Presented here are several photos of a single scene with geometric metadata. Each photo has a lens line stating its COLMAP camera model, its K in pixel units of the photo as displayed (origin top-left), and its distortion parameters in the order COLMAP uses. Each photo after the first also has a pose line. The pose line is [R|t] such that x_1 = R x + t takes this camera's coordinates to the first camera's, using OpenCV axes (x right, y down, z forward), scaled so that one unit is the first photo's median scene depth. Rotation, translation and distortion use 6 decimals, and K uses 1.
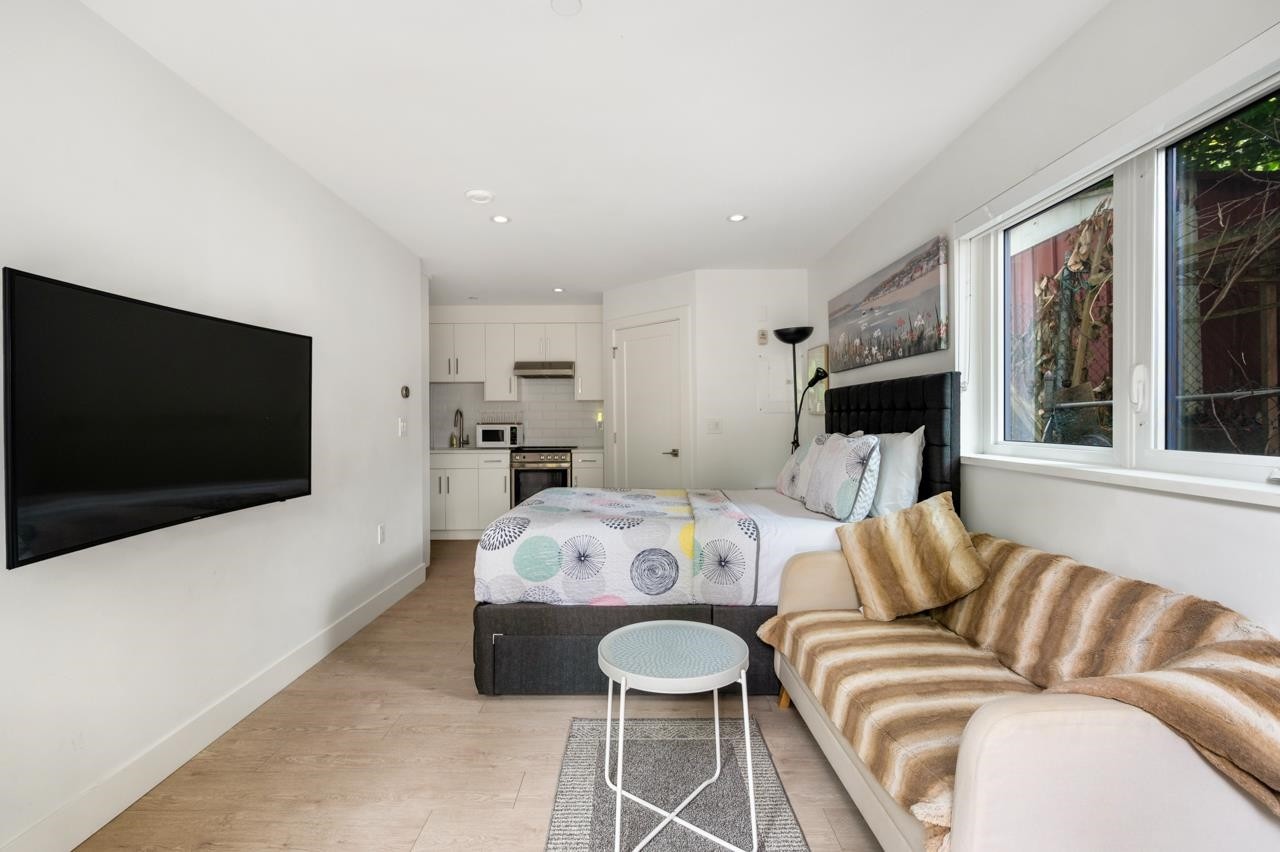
lens RADIAL K [[592.5, 0, 634.6], [0, 592.5, 424.0], [0, 0, 1]] dist [-0.000492, 0.000219]
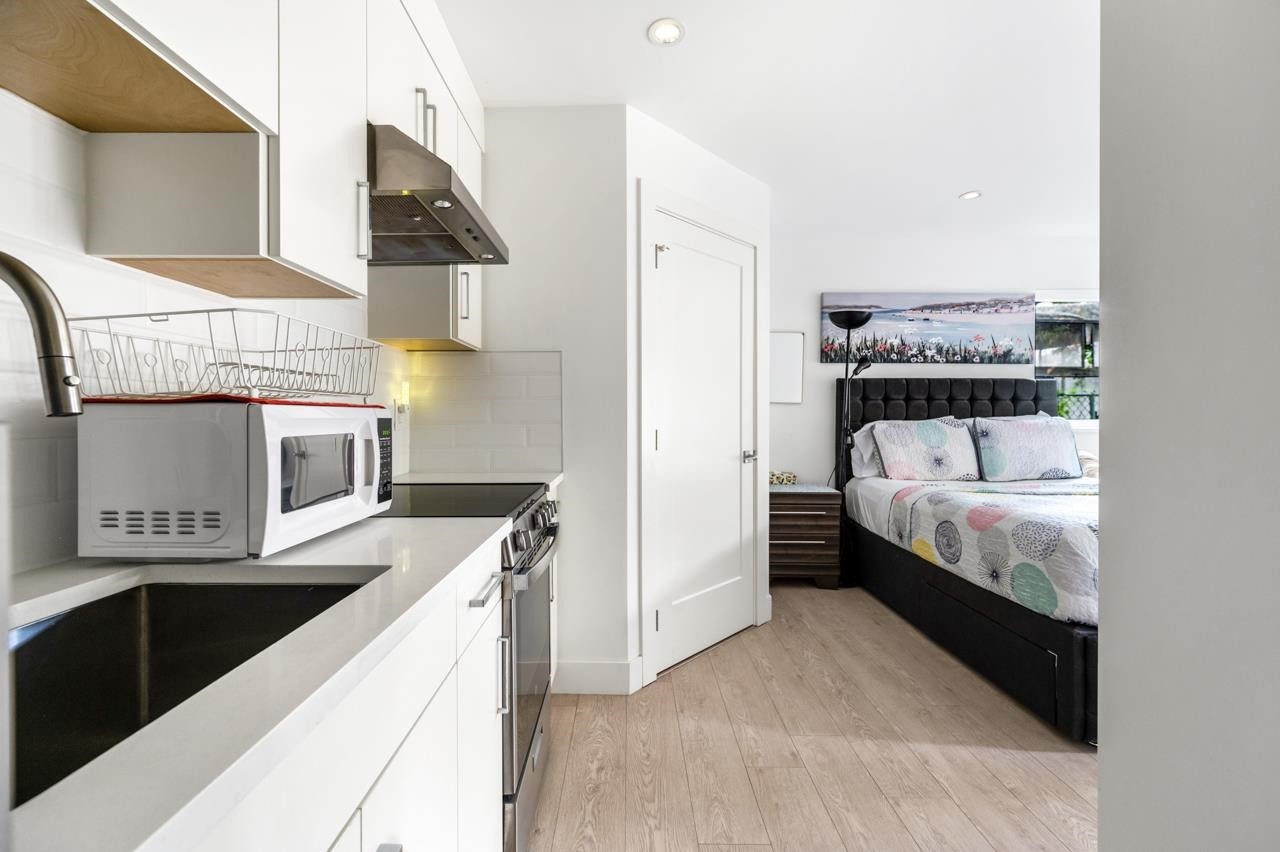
lens RADIAL K [[507.1, 0, 639.1], [0, 507.1, 413.7], [0, 0, 1]] dist [-0.001423, -0.000245]
pose [[0.016350, 0.004512, 0.999856, -0.398211], [0.006495, 0.999968, -0.004619, 0.004640], [-0.999845, 0.006569, 0.016320, 0.921973]]
